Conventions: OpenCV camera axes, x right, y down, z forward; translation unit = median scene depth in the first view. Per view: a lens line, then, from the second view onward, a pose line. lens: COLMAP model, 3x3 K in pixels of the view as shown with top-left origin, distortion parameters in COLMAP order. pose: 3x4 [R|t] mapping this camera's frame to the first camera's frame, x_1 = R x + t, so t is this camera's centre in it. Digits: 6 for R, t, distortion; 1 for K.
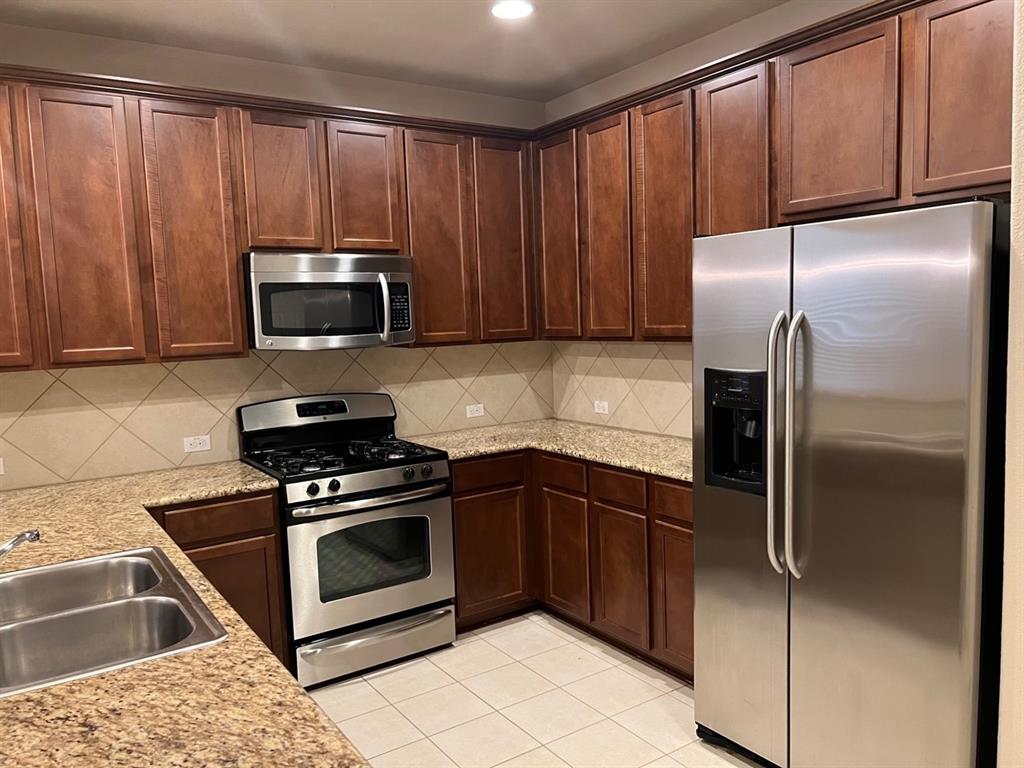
lens RADIAL K [[773.5, 0, 517.6], [0, 773.5, 380.0], [0, 0, 1]] dist [0.063280, -0.082487]
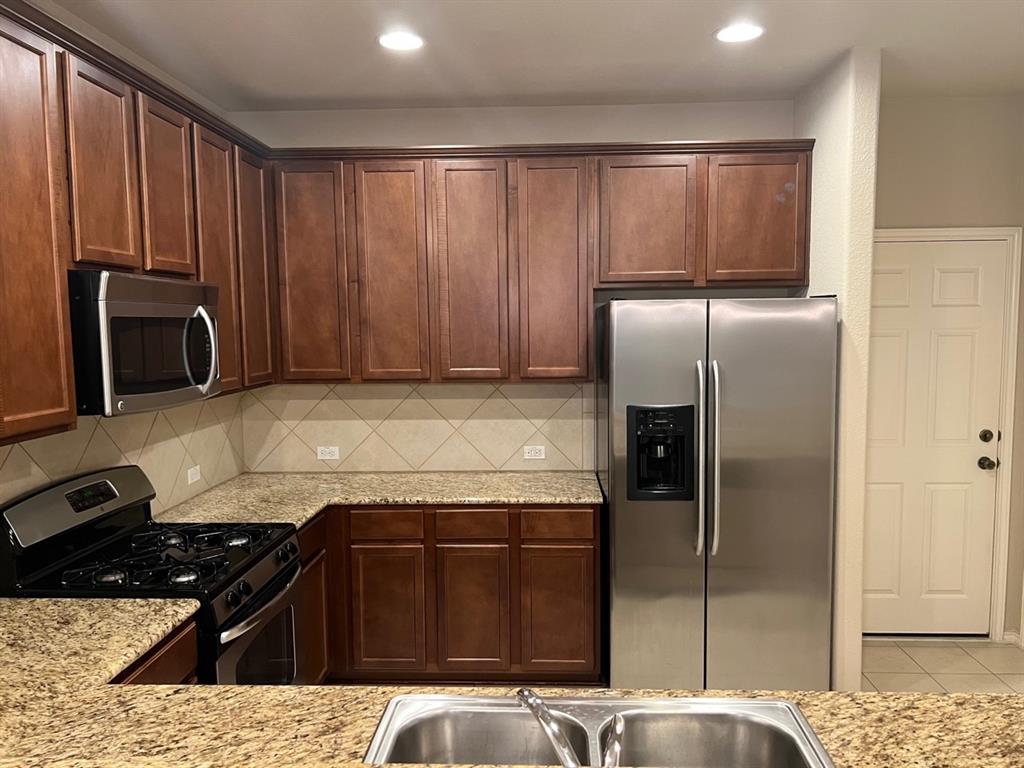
lens RADIAL K [[773.5, 0, 517.6], [0, 773.5, 380.0], [0, 0, 1]] dist [0.063280, -0.082487]
pose [[0.591879, -0.030968, 0.805432, -0.609797], [0.056931, 0.998372, -0.003450, -0.043844], [-0.804014, 0.047896, 0.592678, 0.293998]]
